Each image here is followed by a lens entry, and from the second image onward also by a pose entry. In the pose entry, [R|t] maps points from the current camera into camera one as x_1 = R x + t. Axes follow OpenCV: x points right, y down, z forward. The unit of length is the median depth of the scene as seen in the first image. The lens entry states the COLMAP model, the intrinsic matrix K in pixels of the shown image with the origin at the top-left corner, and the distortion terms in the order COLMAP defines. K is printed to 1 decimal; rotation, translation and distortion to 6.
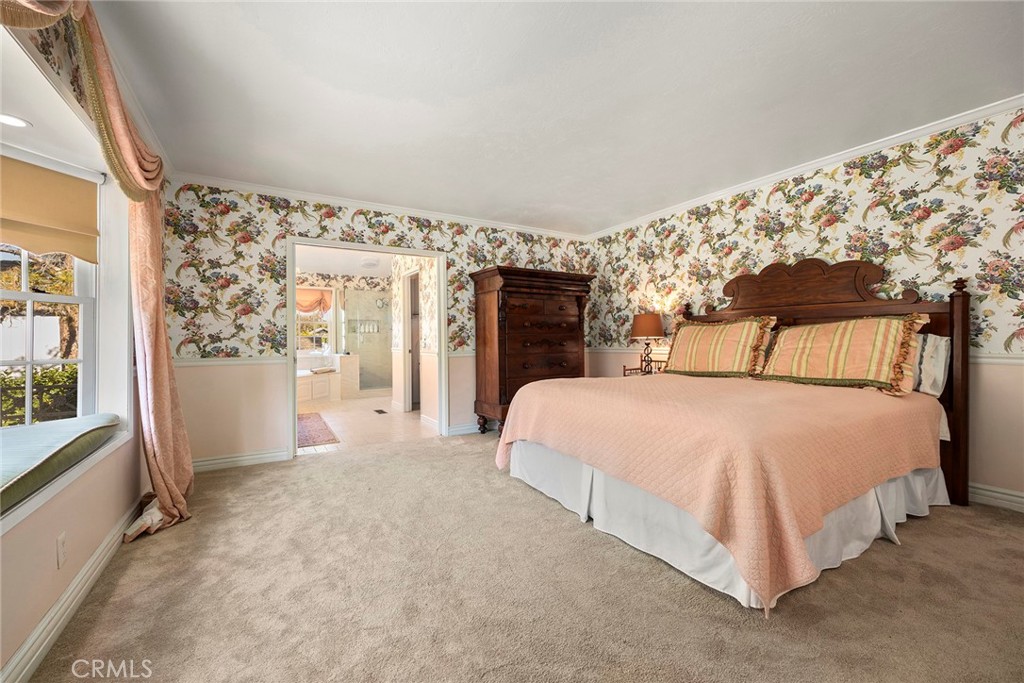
lens RADIAL K [[410.5, 0, 512.0], [0, 410.5, 341.5], [0, 0, 1]] dist [-0.000918, -0.000235]
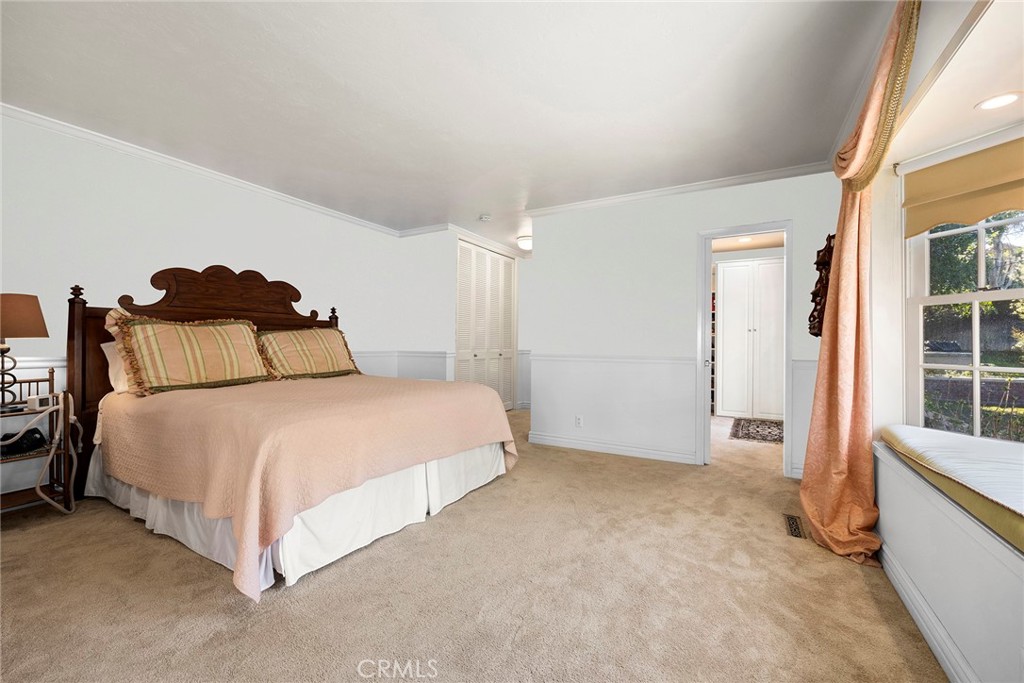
lens RADIAL K [[410.5, 0, 512.0], [0, 410.5, 341.5], [0, 0, 1]] dist [-0.000918, -0.000235]
pose [[-0.494717, 0.012058, 0.868970, -0.596672], [0.006275, 0.999927, -0.010303, 0.006004], [-0.869031, 0.000356, -0.494757, 0.958891]]
